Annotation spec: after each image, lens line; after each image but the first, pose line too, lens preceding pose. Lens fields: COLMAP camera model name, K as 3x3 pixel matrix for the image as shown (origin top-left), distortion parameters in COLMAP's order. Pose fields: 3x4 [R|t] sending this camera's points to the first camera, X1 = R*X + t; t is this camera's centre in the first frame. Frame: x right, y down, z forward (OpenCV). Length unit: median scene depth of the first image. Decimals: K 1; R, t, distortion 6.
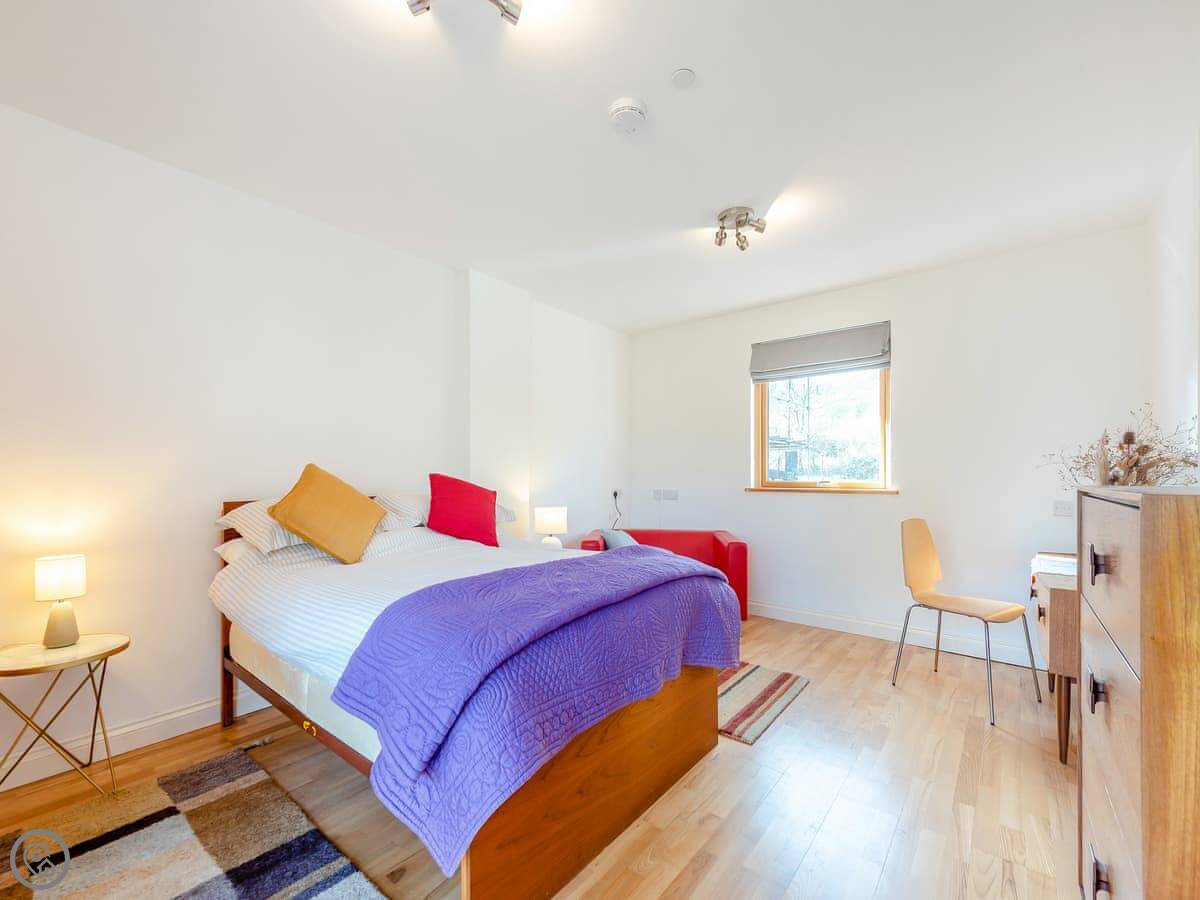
lens RADIAL K [[501.1, 0, 597.5], [0, 501.1, 483.4], [0, 0, 1]] dist [0.001707, -0.000211]
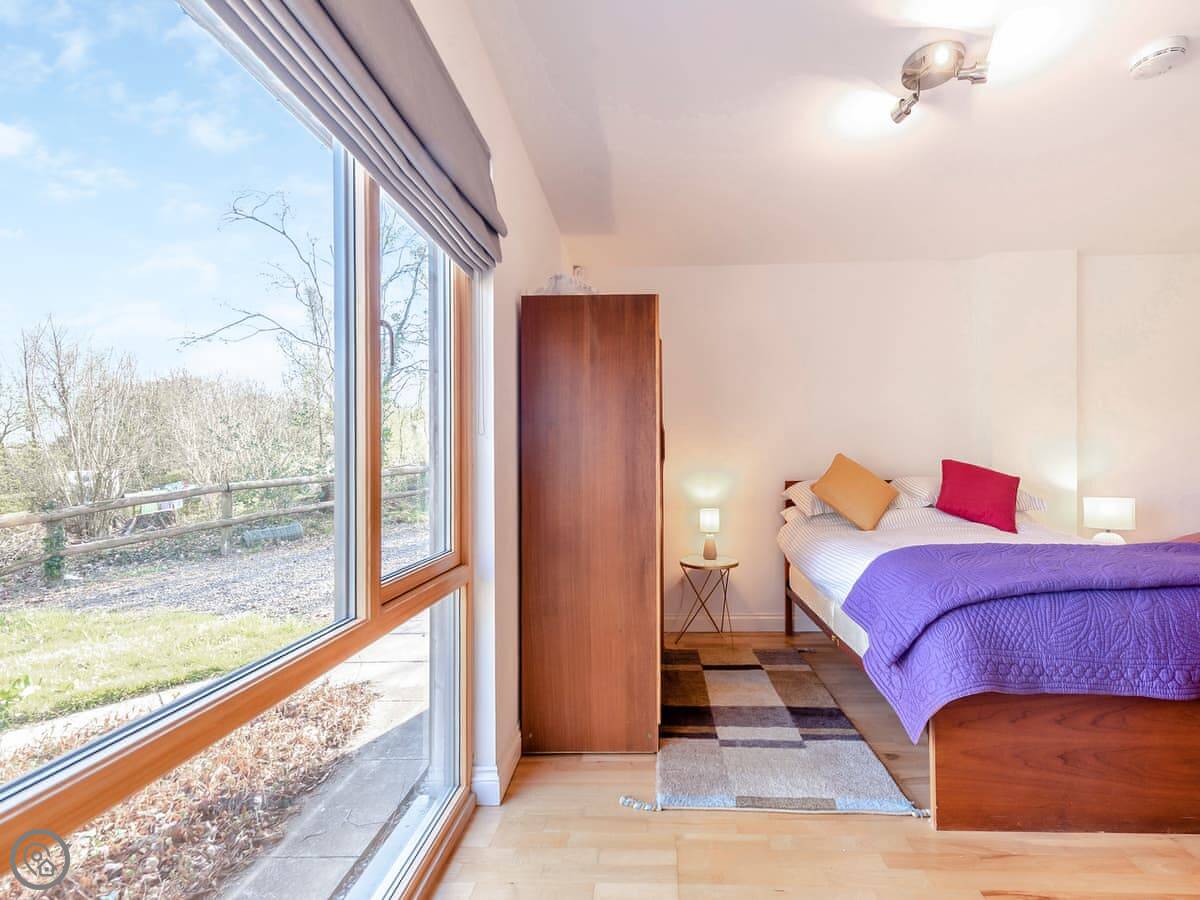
lens RADIAL K [[494.6, 0, 643.6], [0, 494.6, 435.7], [0, 0, 1]] dist [0.009808, 0.000184]
pose [[0.600992, -0.050626, -0.797650, 0.276095], [-0.004511, 0.997761, -0.066725, 0.006074], [0.799242, 0.043699, 0.599418, -0.334407]]
